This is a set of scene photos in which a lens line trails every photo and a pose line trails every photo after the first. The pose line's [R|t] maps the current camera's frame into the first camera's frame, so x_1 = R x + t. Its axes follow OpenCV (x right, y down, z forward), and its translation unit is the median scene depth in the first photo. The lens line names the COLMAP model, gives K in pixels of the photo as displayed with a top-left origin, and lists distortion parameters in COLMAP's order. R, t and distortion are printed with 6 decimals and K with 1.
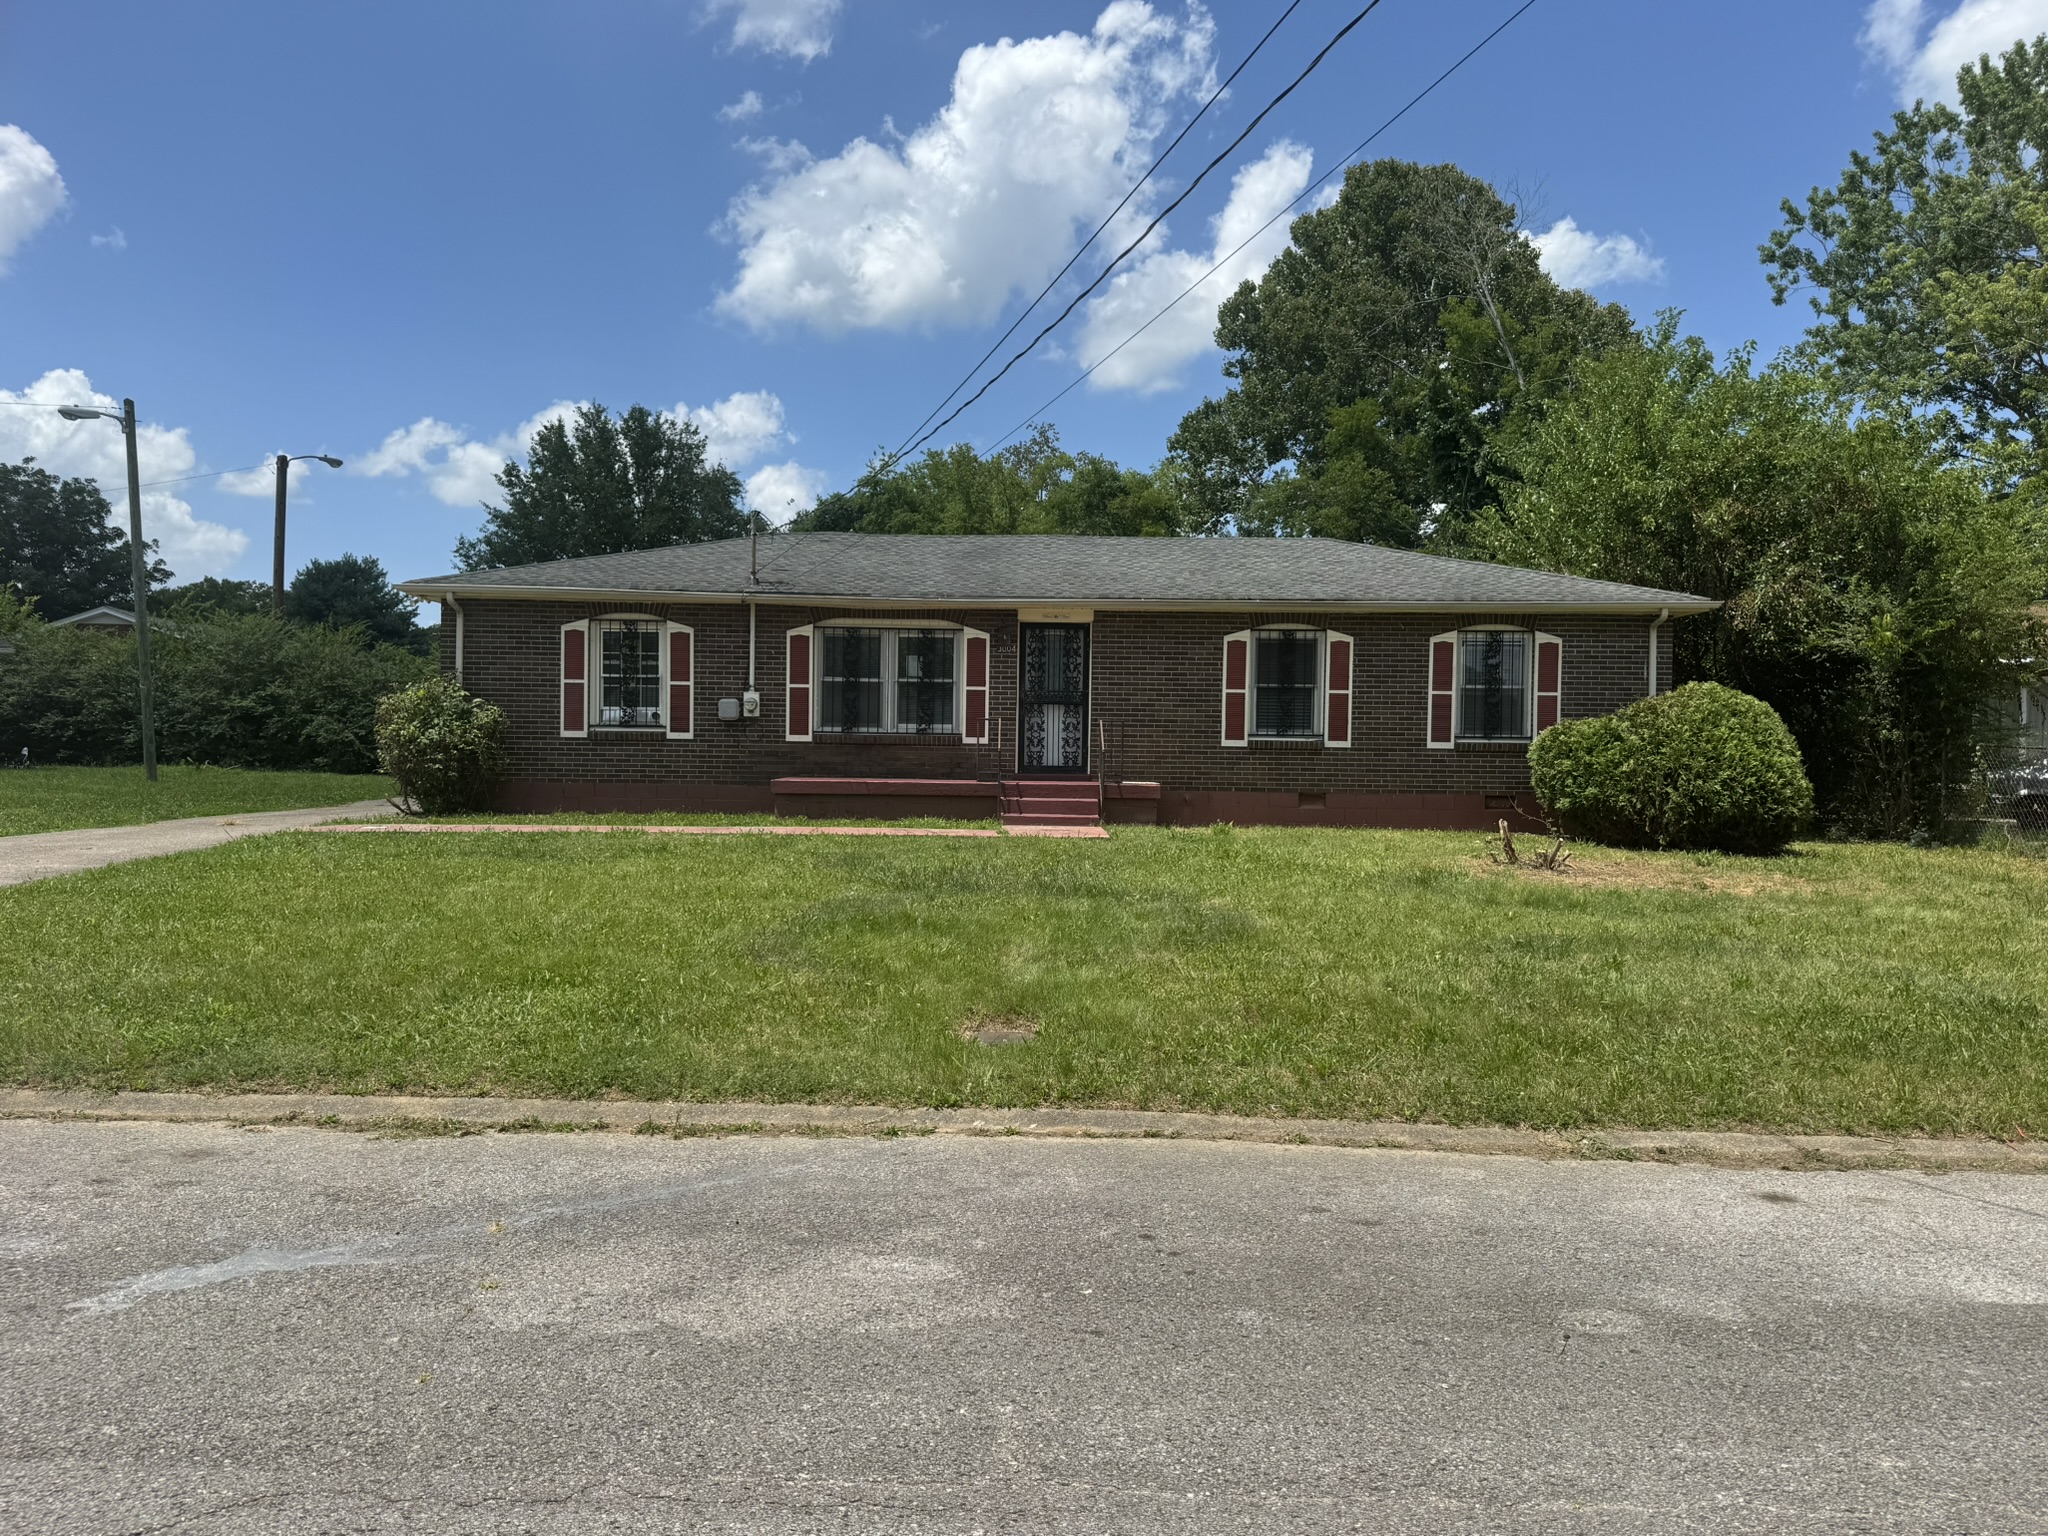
lens RADIAL K [[1446.1, 0, 1065.0], [0, 1446.1, 768.1], [0, 0, 1]] dist [0.117336, -0.163804]
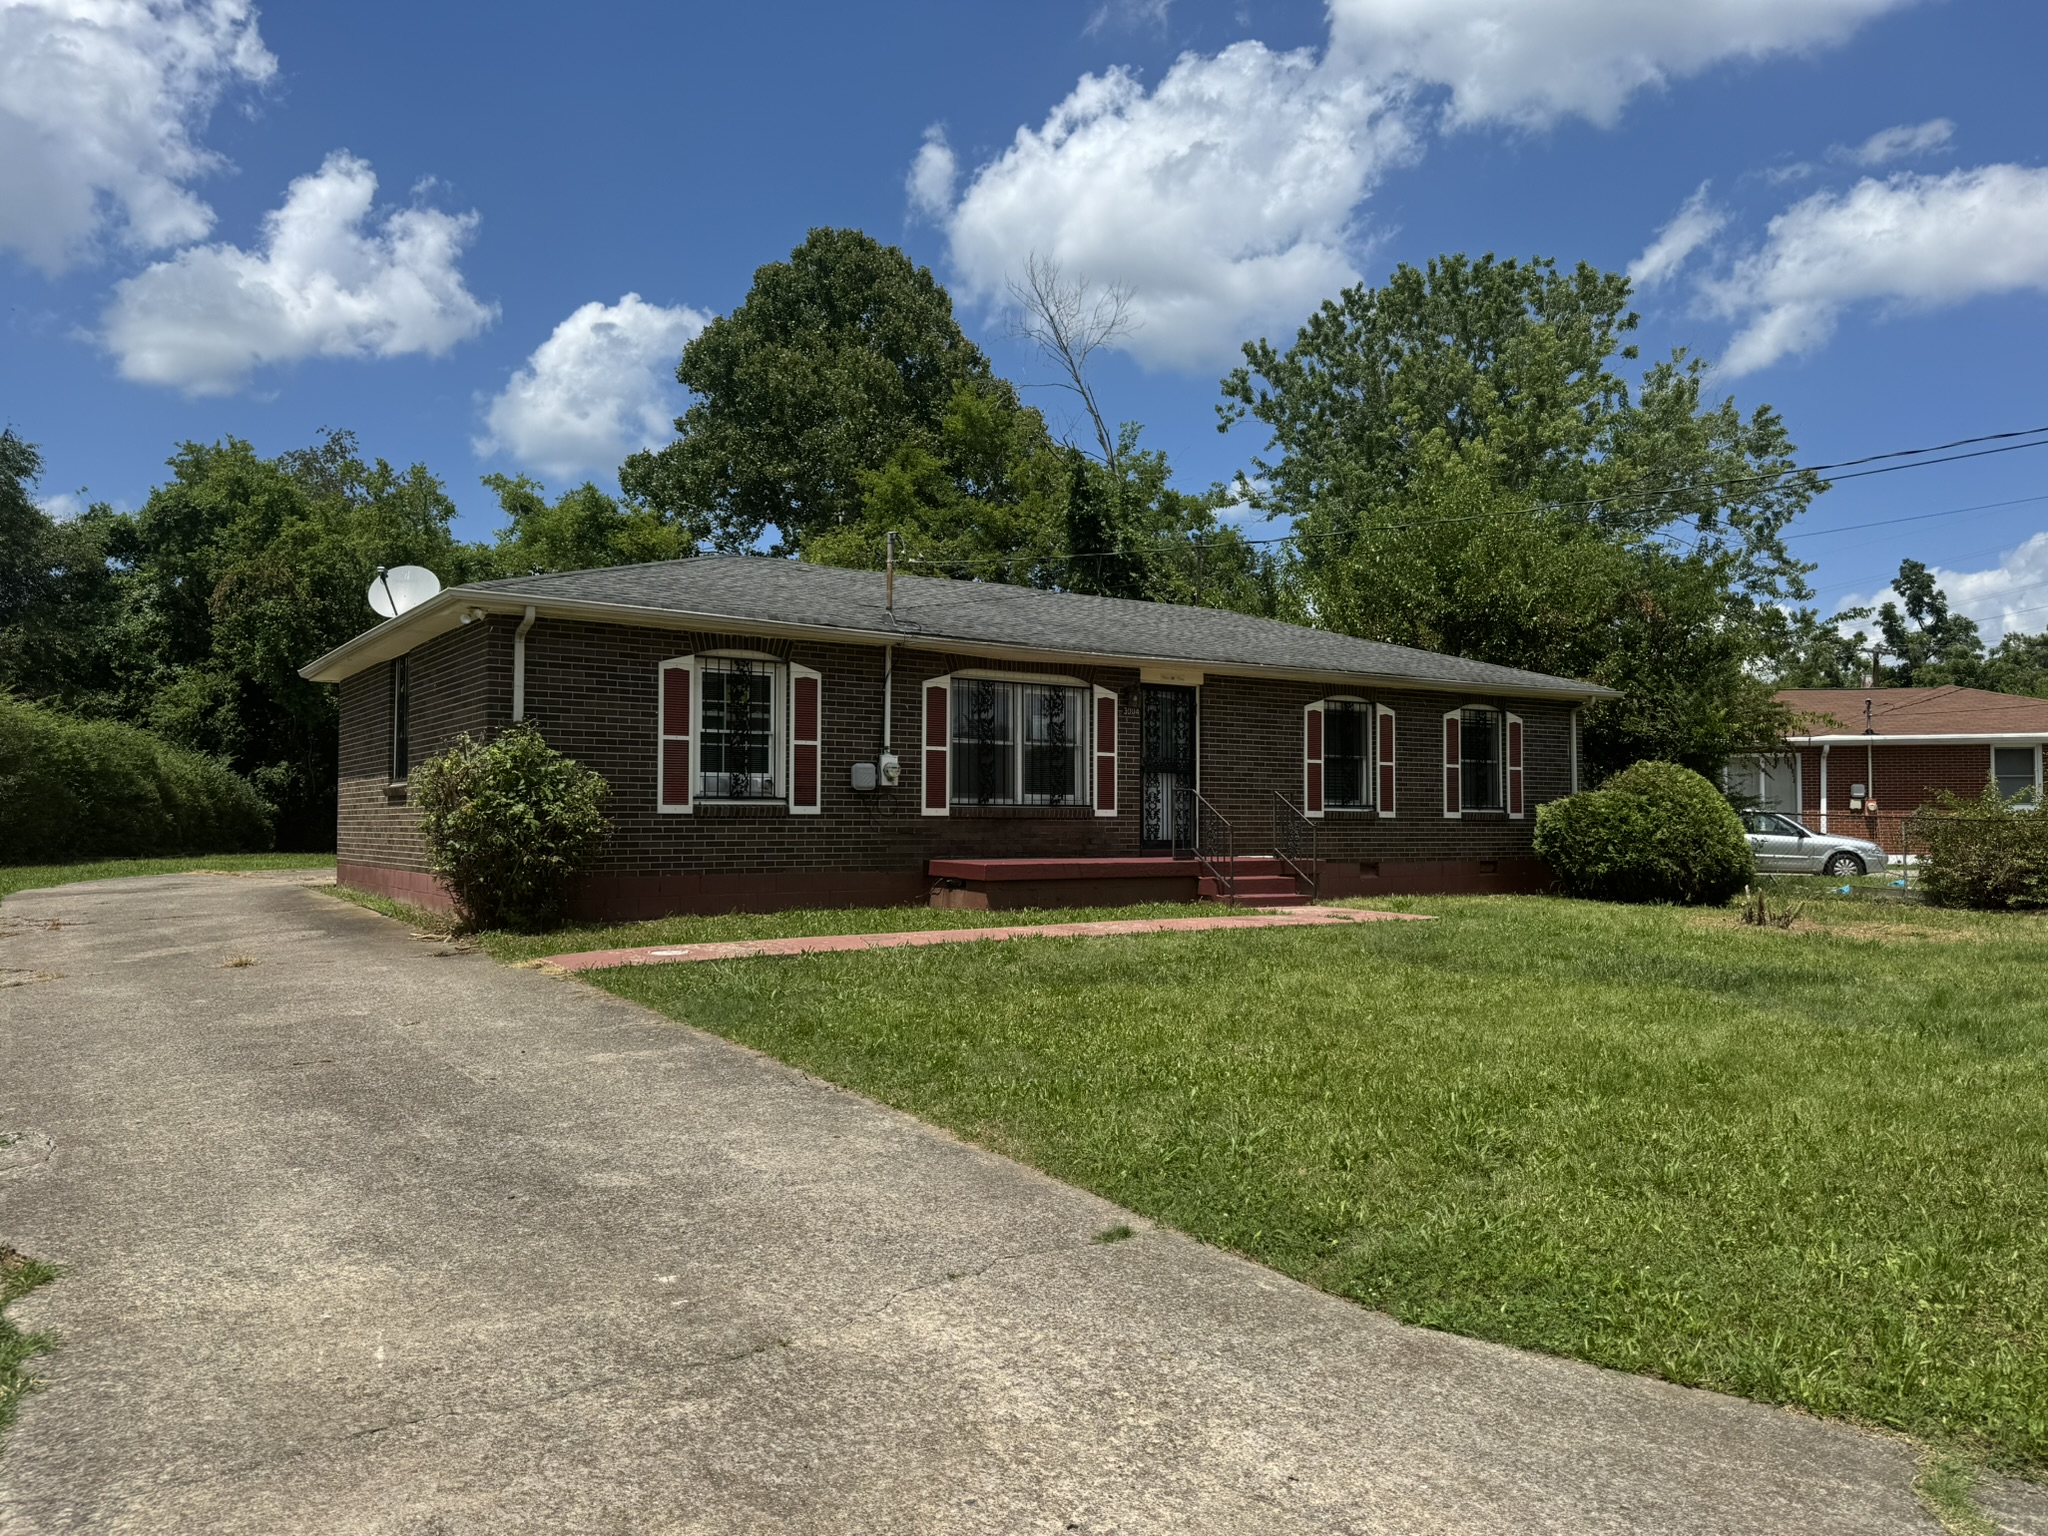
lens RADIAL K [[1446.1, 0, 1065.0], [0, 1446.1, 768.1], [0, 0, 1]] dist [0.117336, -0.163804]
pose [[0.832594, 0.010735, 0.553780, -0.576661], [0.012303, 0.999207, -0.037867, -0.013528], [-0.553747, 0.038341, 0.831802, 0.276098]]
